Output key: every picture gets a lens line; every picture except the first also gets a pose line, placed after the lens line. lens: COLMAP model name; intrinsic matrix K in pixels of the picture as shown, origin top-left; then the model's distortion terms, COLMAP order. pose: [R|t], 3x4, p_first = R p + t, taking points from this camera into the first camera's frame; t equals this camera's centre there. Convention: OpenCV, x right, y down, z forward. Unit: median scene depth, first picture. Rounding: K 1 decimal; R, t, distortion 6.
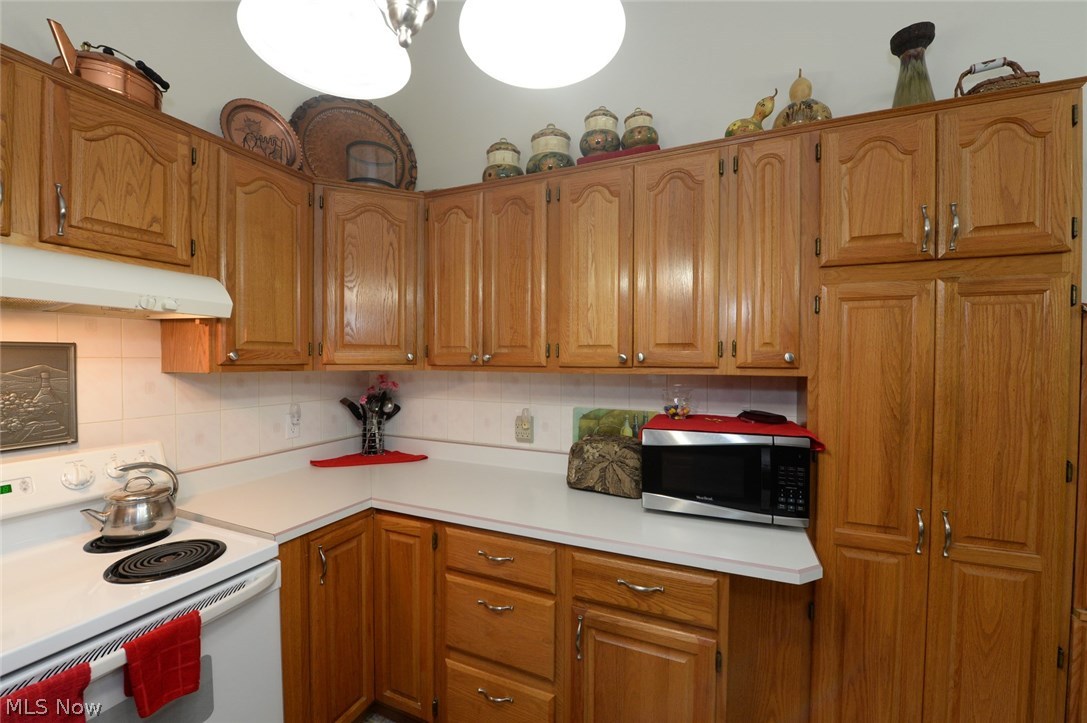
lens RADIAL K [[434.3, 0, 540.9], [0, 434.3, 366.4], [0, 0, 1]] dist [-0.013477, -0.002373]
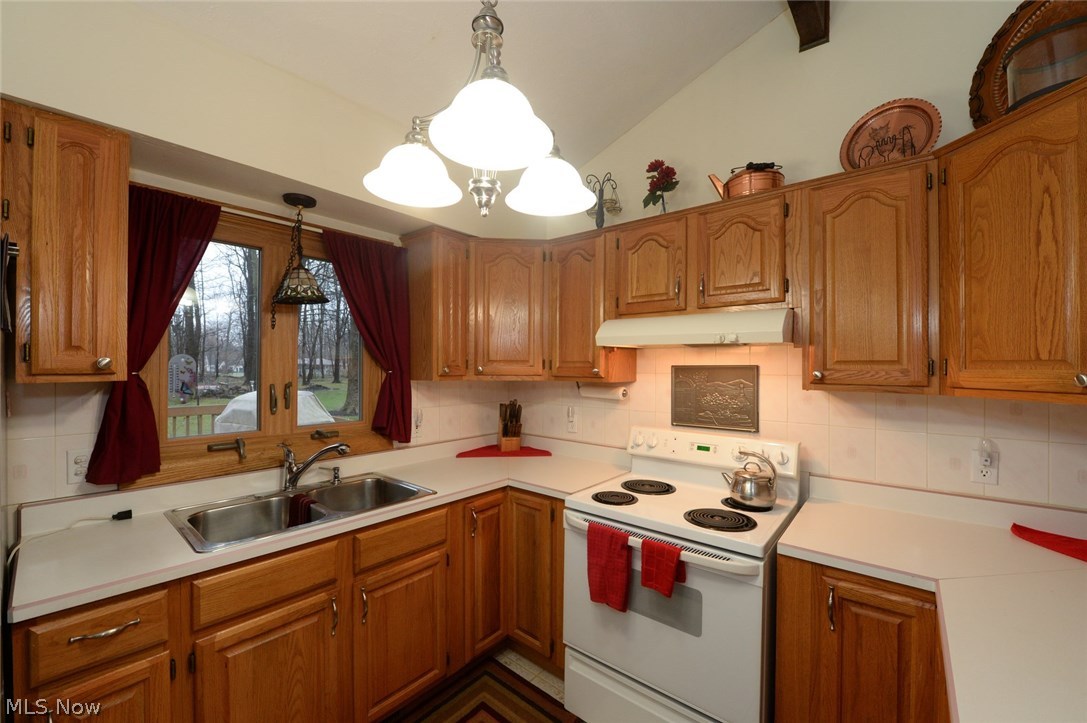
lens RADIAL K [[434.3, 0, 537.9], [0, 434.3, 363.6], [0, 0, 1]] dist [-0.013477, -0.002373]
pose [[-0.296453, -0.013729, -0.954949, 0.580543], [-0.025323, 0.999658, -0.006510, -0.031611], [0.954712, 0.022252, -0.296700, 0.725841]]
